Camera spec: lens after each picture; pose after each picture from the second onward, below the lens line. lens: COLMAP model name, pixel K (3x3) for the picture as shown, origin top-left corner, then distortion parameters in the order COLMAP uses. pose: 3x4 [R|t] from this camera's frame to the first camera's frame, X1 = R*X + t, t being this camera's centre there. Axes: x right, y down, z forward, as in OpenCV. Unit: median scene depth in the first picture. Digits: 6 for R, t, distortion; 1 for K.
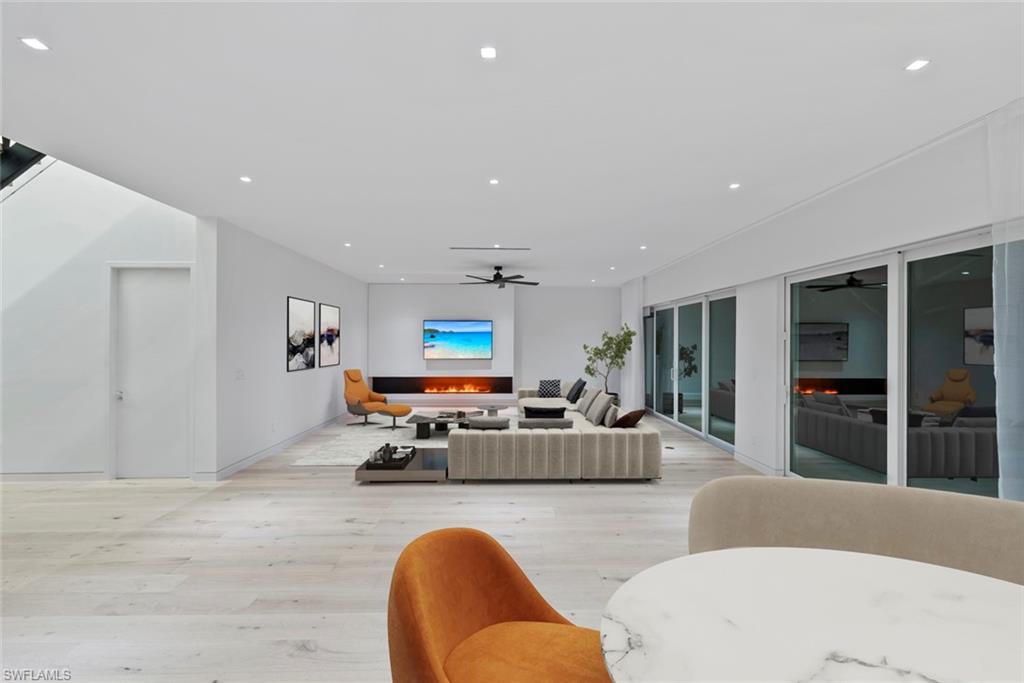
lens RADIAL K [[460.4, 0, 514.2], [0, 460.4, 344.0], [0, 0, 1]] dist [0.004318, 0.000517]
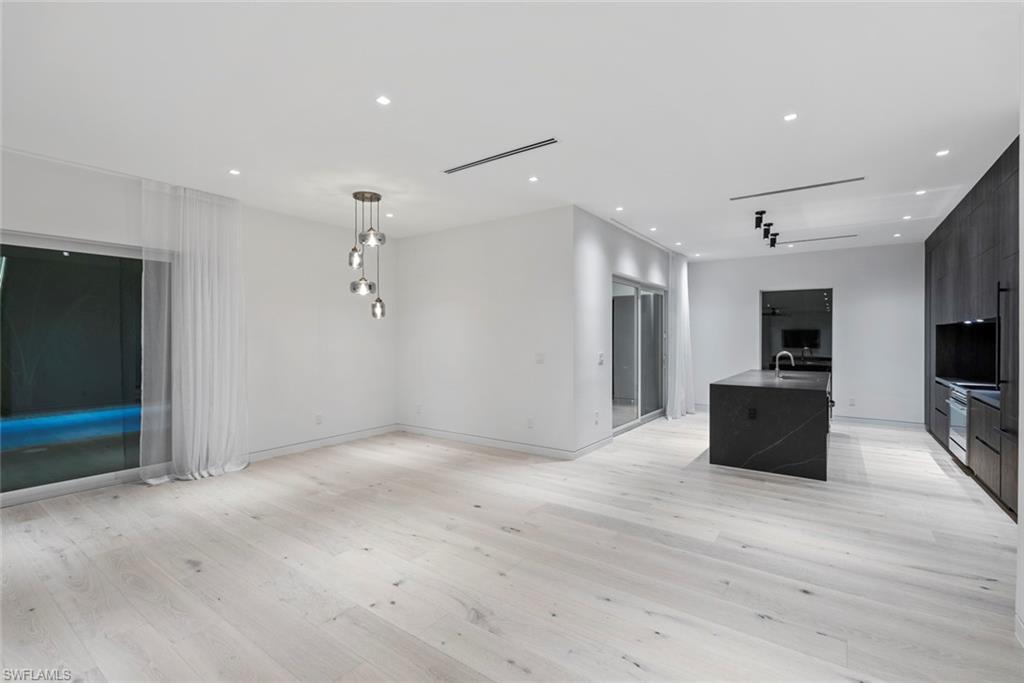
lens RADIAL K [[459.5, 0, 515.6], [0, 459.5, 336.7], [0, 0, 1]] dist [0.008065, 0.000146]
pose [[-0.799281, -0.002606, 0.600952, -0.512546], [0.001042, 0.999983, 0.005722, 0.023353], [-0.600957, 0.005200, -0.799264, 0.802573]]
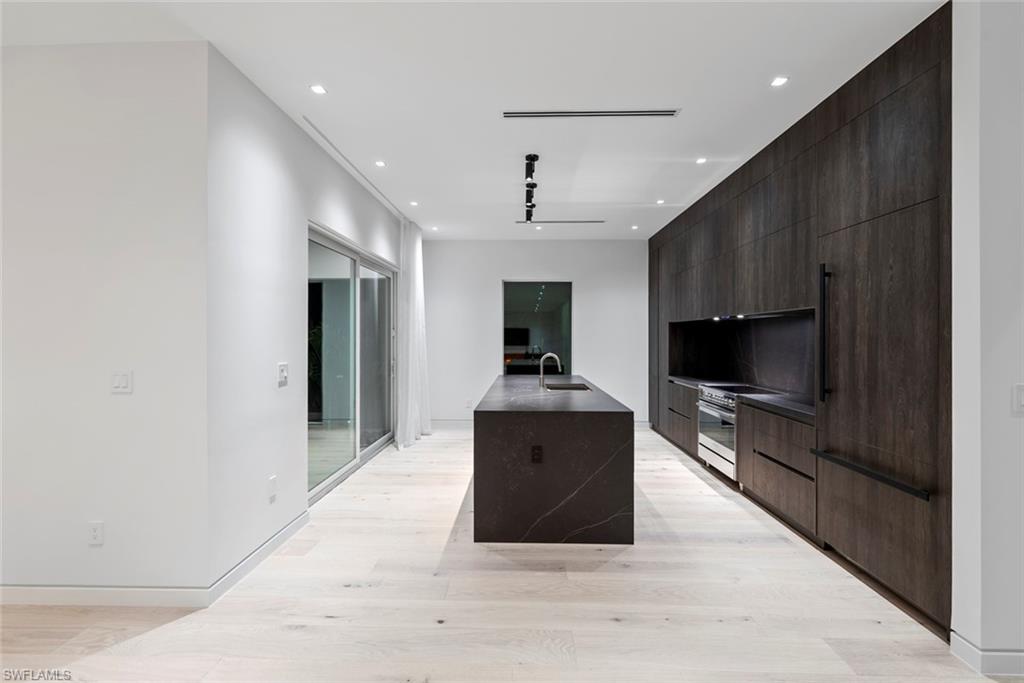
lens RADIAL K [[459.5, 0, 515.6], [0, 459.5, 336.7], [0, 0, 1]] dist [0.008065, 0.000146]
pose [[-0.998545, -0.003993, 0.053780, -0.333153], [-0.003516, 0.999954, 0.008962, 0.027965], [-0.053813, 0.008760, -0.998513, 0.347606]]
